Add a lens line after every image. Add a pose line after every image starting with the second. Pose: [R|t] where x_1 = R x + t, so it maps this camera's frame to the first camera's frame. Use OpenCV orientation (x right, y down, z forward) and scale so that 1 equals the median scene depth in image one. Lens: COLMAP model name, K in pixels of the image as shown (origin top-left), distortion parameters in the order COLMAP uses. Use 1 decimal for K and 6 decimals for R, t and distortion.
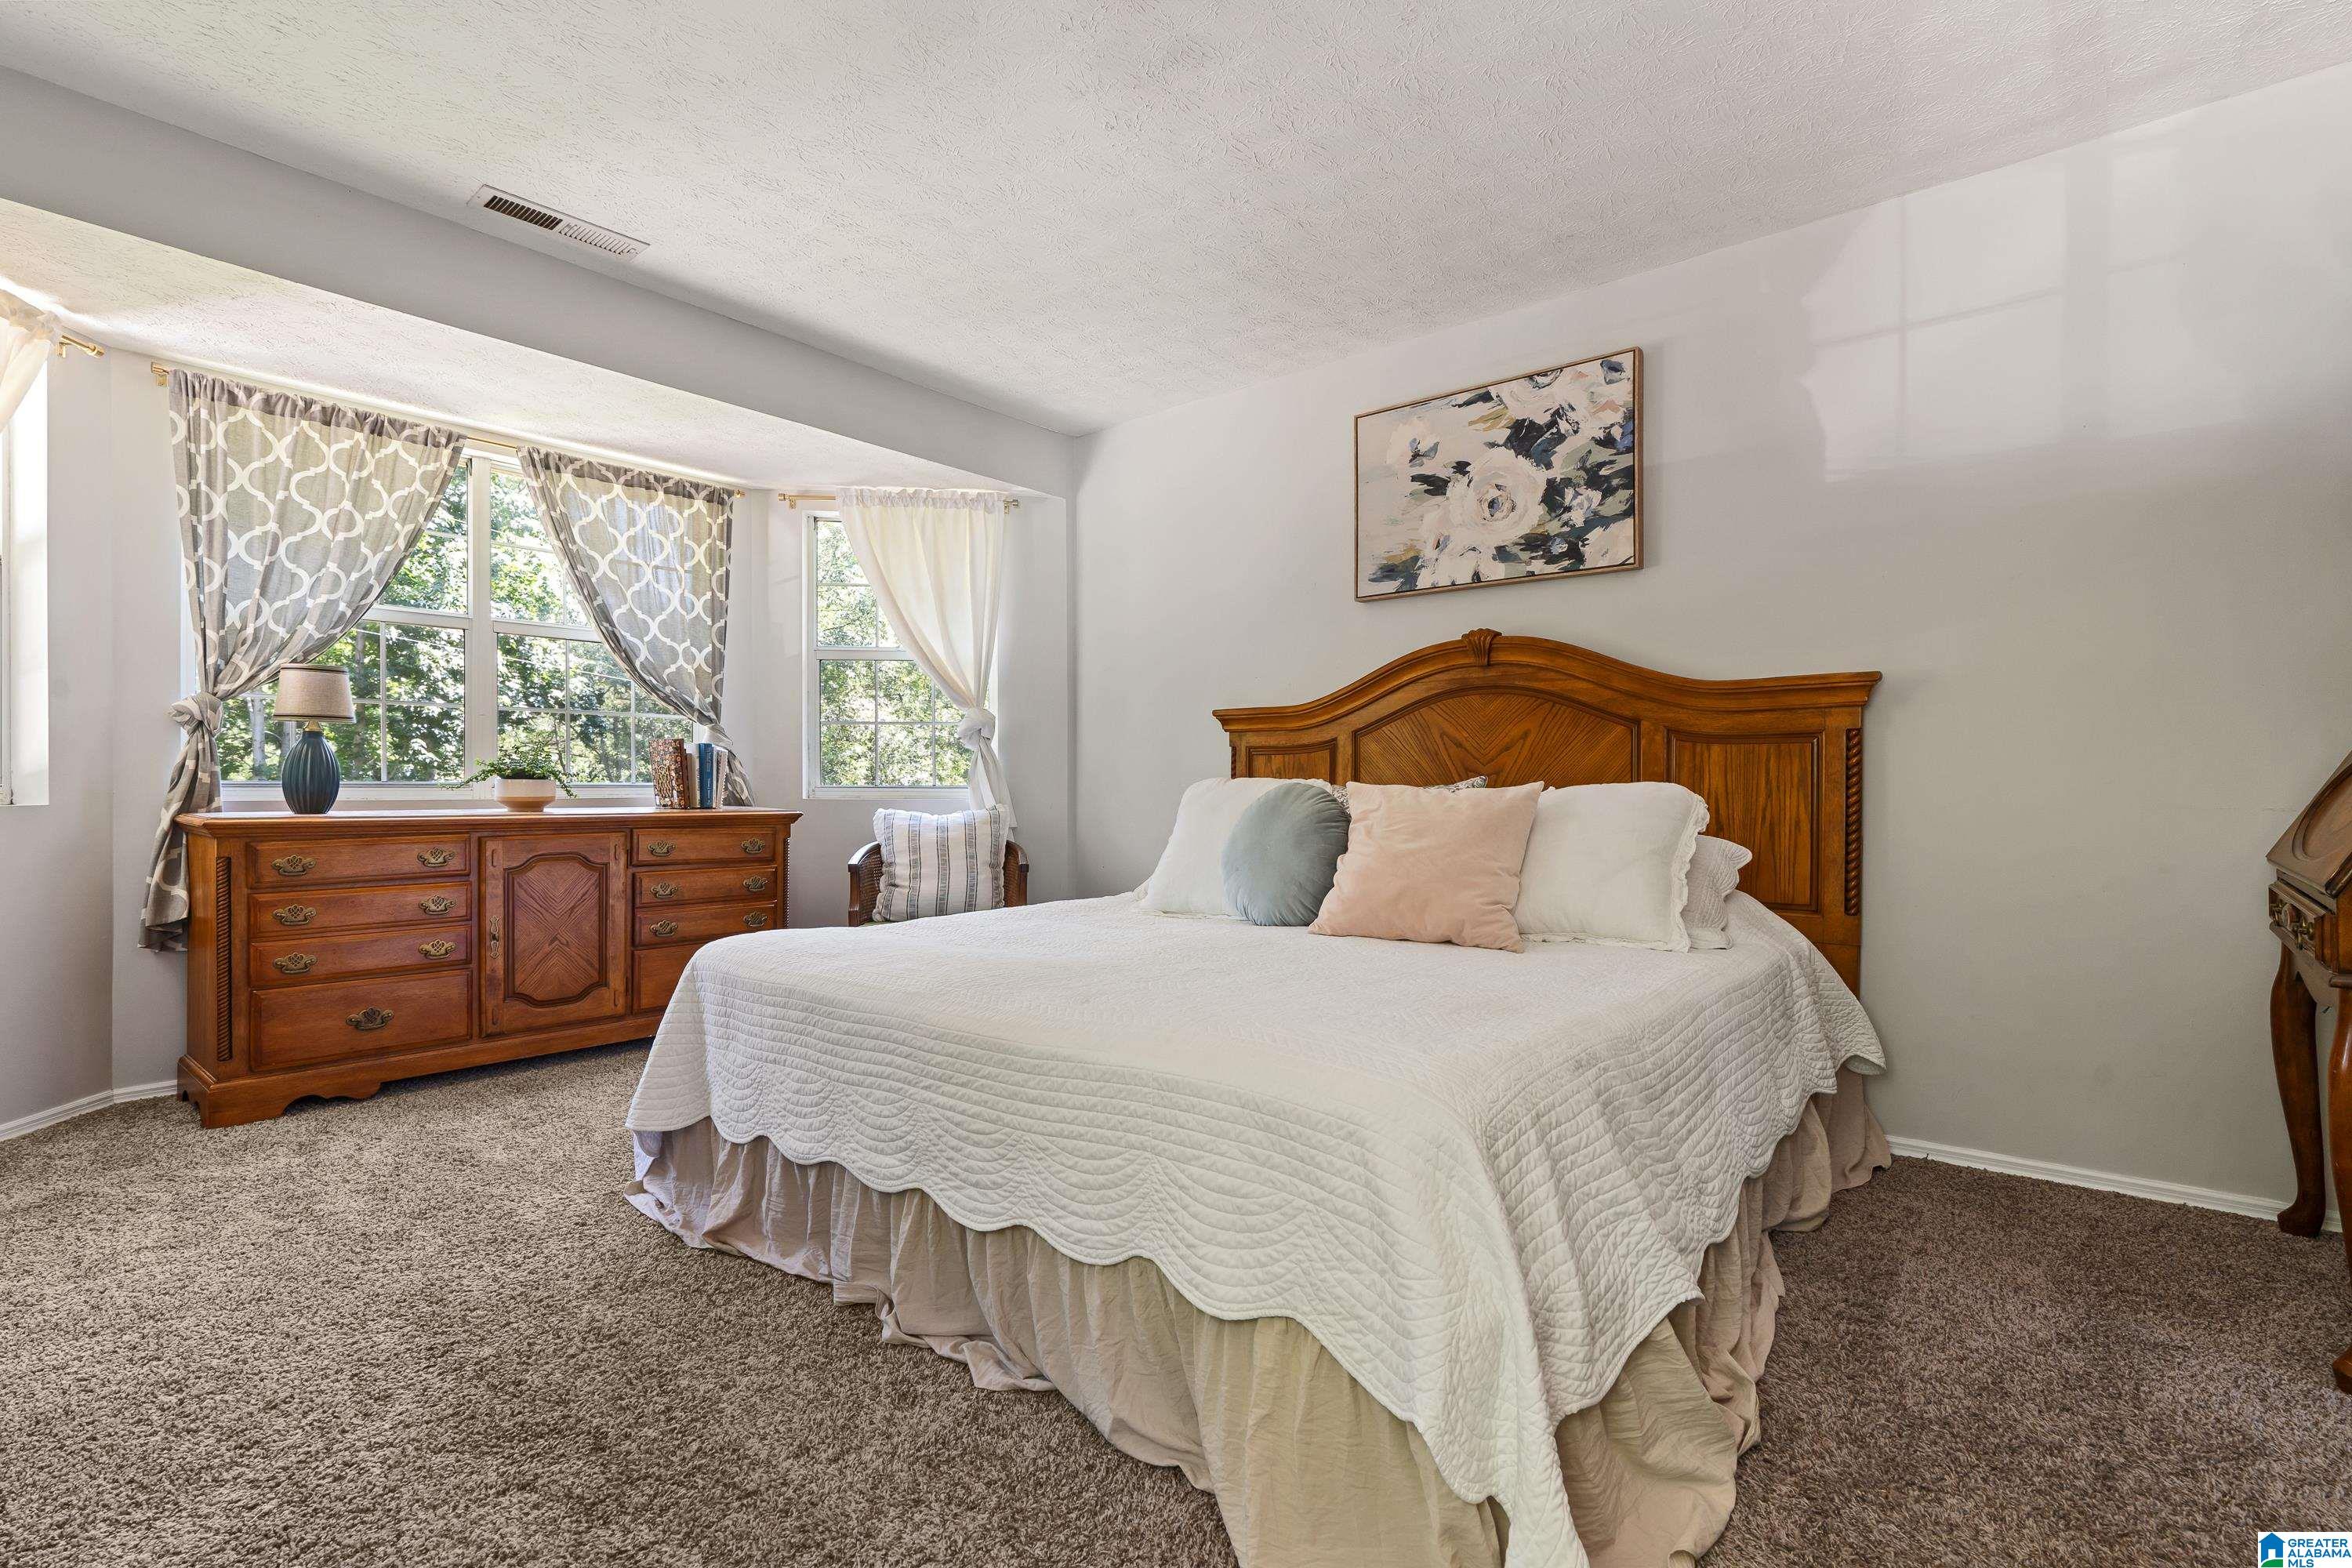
lens RADIAL K [[1107.3, 0, 1176.2], [0, 1107.3, 784.5], [0, 0, 1]] dist [-0.005305, 0.000180]
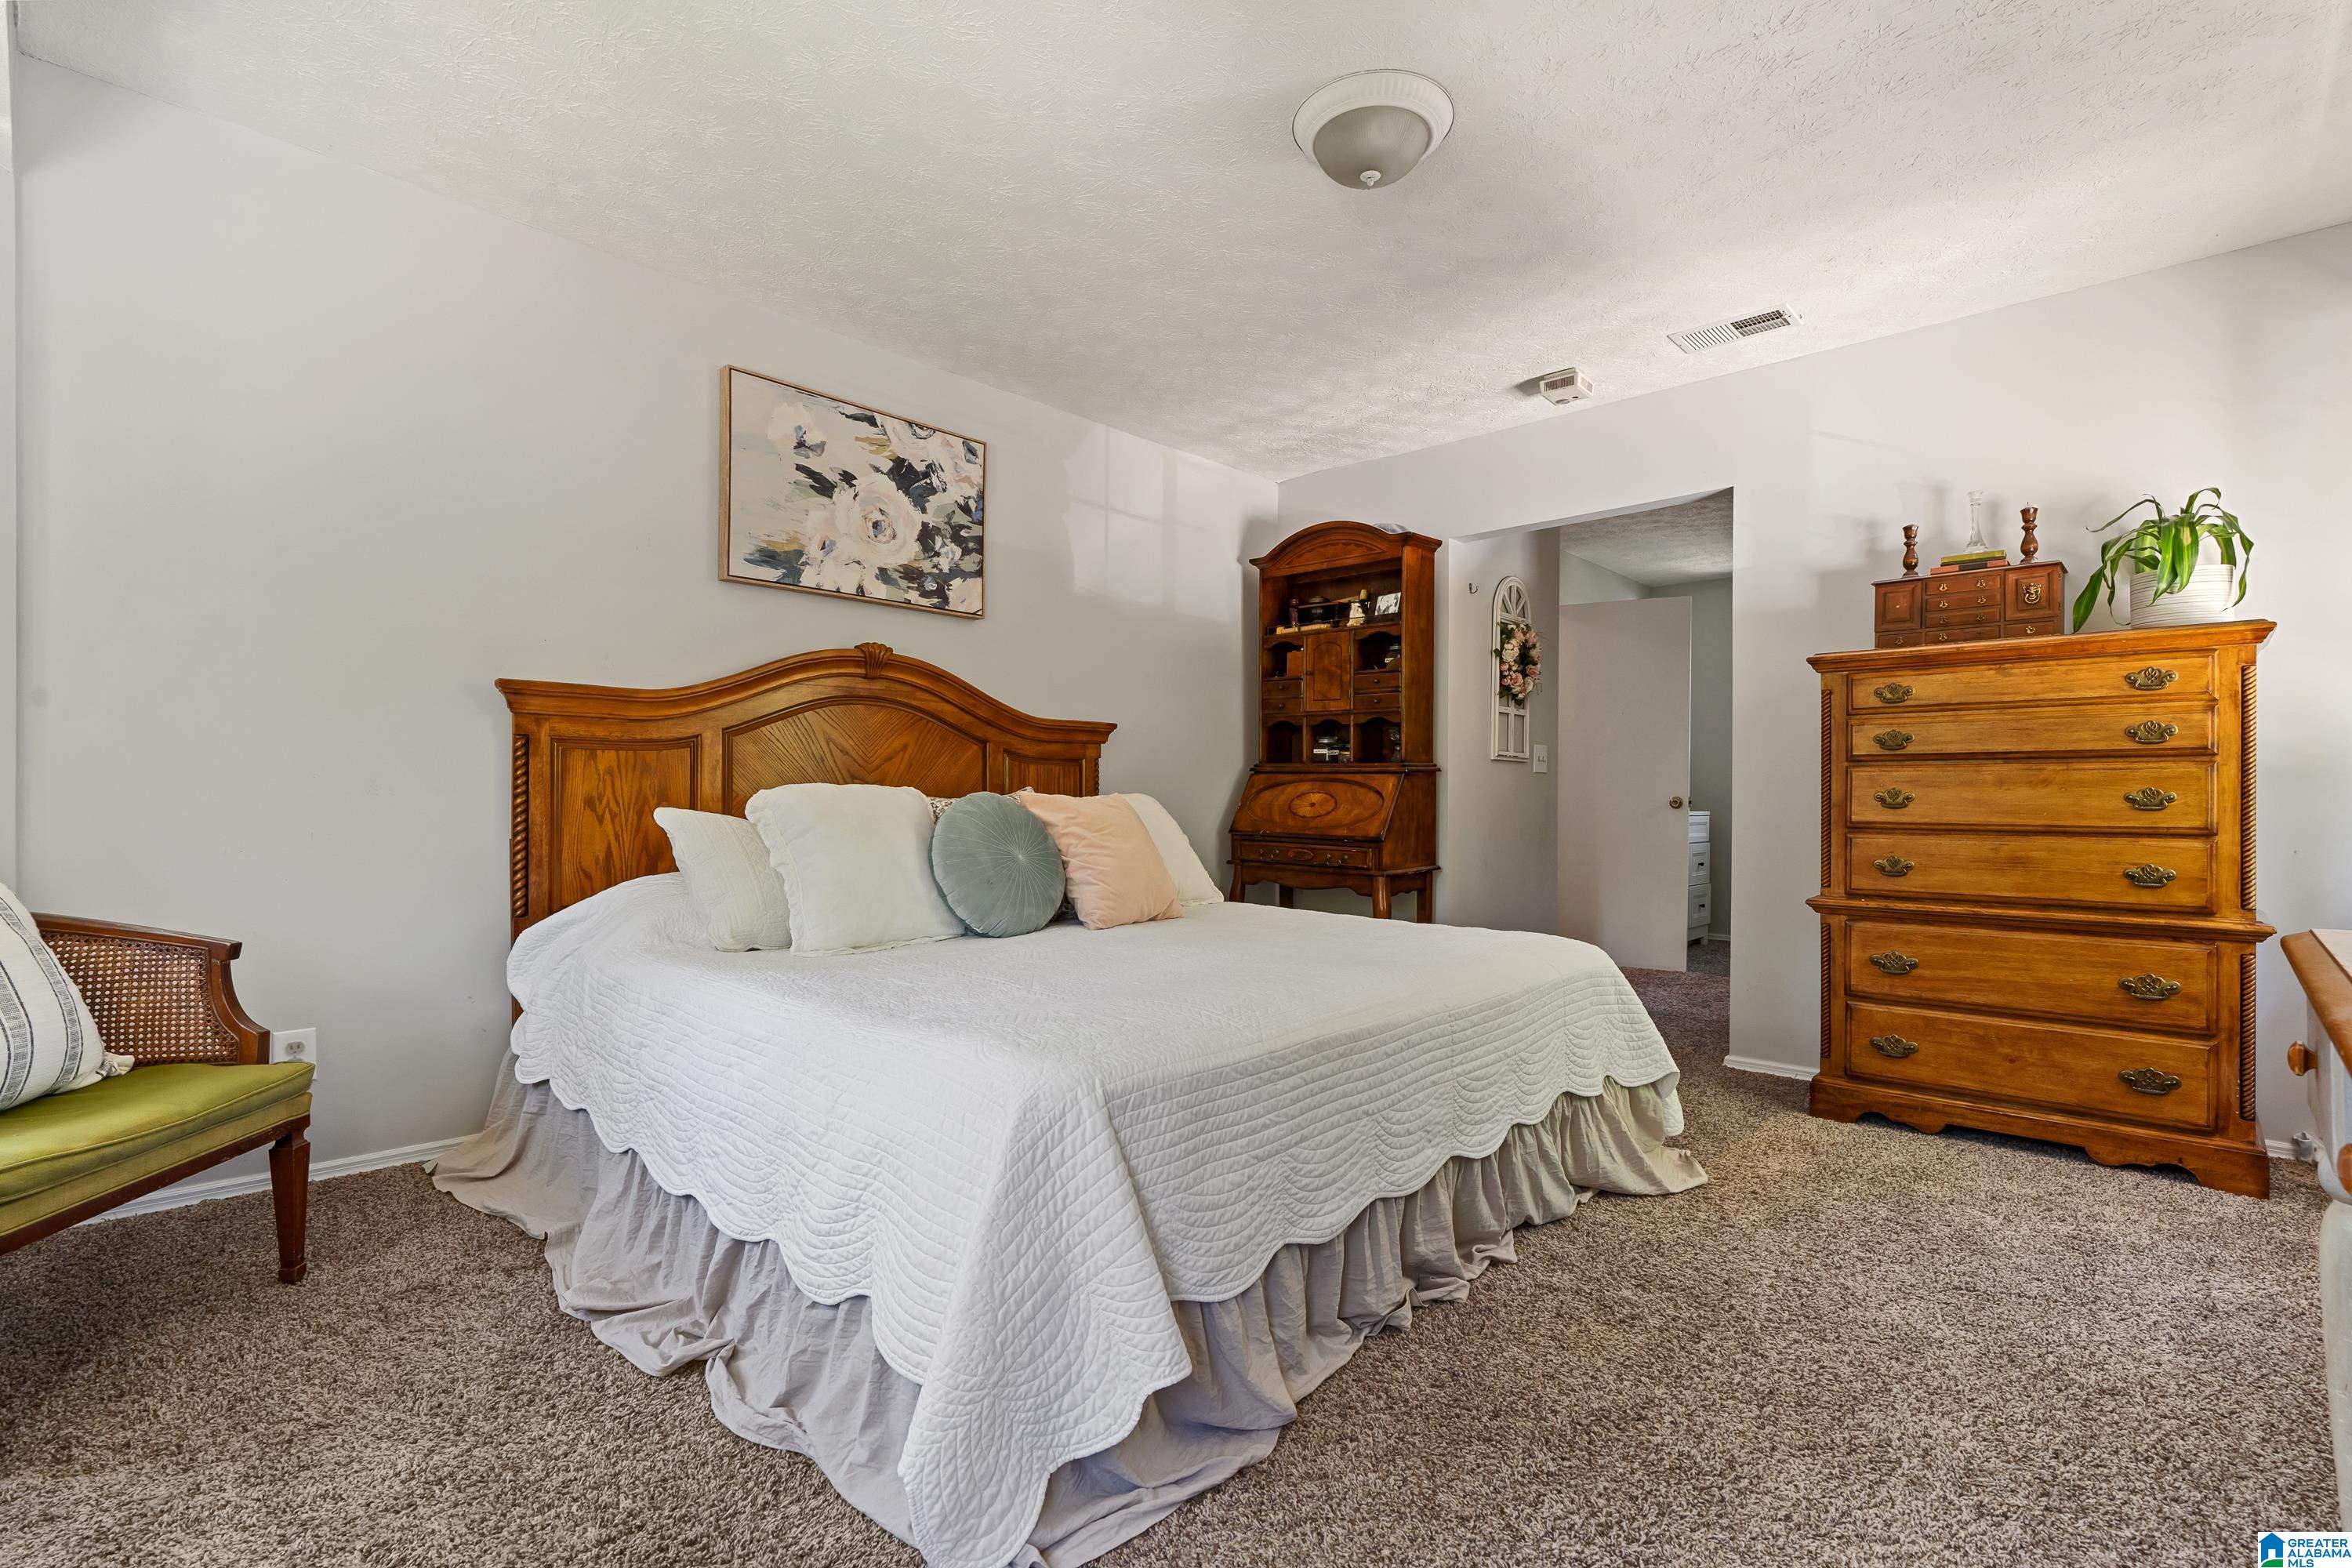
lens RADIAL K [[1066.9, 0, 1175.9], [0, 1066.9, 792.3], [0, 0, 1]] dist [-0.000047, 0.000223]
pose [[0.060330, 0.003418, 0.998173, -0.729382], [-0.010586, 0.999940, -0.002784, 0.000457], [-0.998122, -0.010399, 0.060363, 0.668206]]
